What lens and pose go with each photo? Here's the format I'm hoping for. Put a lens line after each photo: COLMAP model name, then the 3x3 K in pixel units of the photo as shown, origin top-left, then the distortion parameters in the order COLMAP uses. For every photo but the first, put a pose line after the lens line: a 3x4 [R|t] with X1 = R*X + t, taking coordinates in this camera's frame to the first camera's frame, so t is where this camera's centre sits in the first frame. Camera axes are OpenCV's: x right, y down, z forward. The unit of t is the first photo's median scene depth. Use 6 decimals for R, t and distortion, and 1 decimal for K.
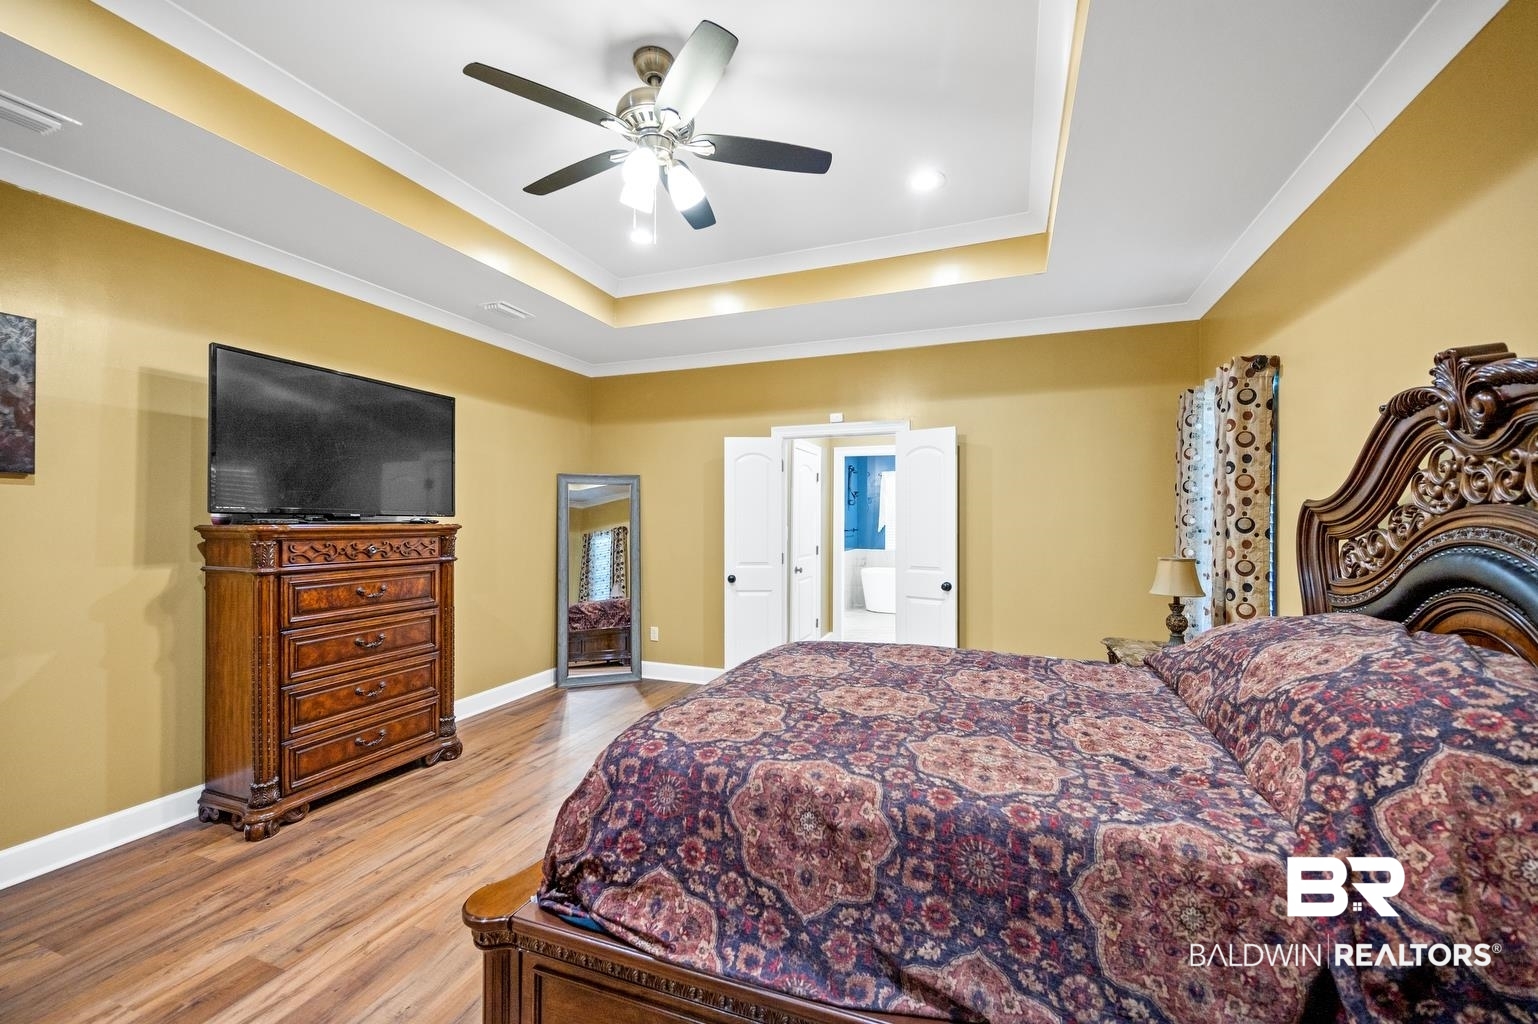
lens RADIAL K [[633.0, 0, 815.5], [0, 633.0, 523.2], [0, 0, 1]] dist [-0.001652, -0.000112]
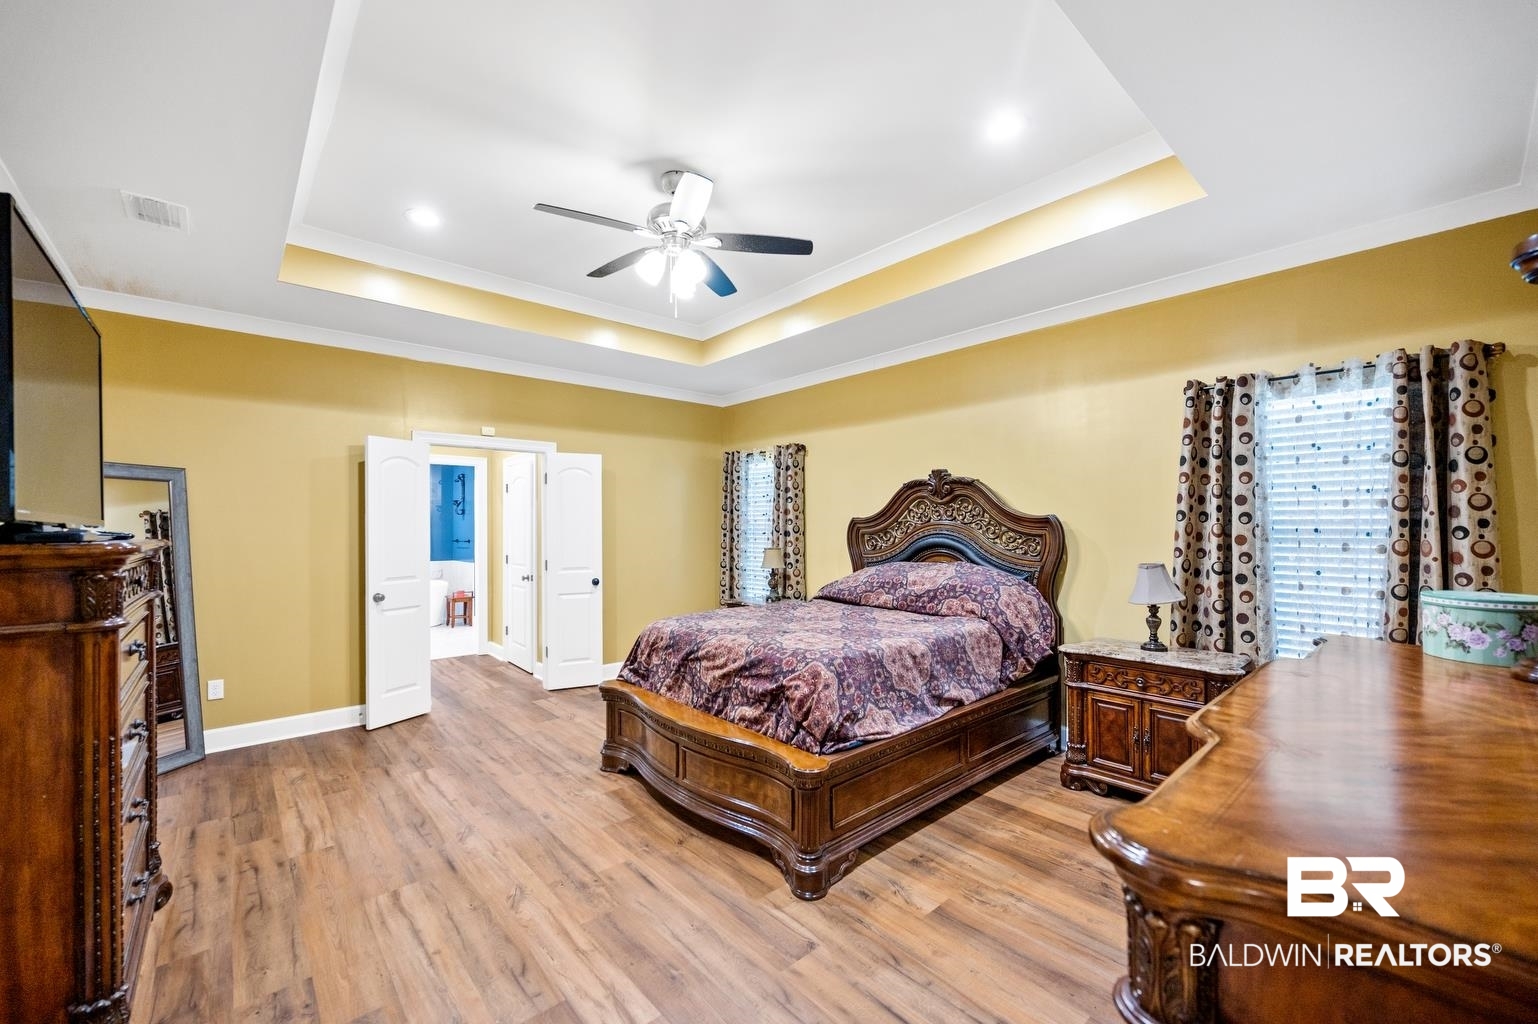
lens RADIAL K [[621.3, 0, 768.8], [0, 621.3, 523.7], [0, 0, 1]] dist [-0.001384, -0.000192]
pose [[0.456756, -0.002888, 0.889587, -2.048969], [0.013897, 0.999896, -0.003890, -0.014567], [-0.889483, 0.014139, 0.456749, 0.372154]]
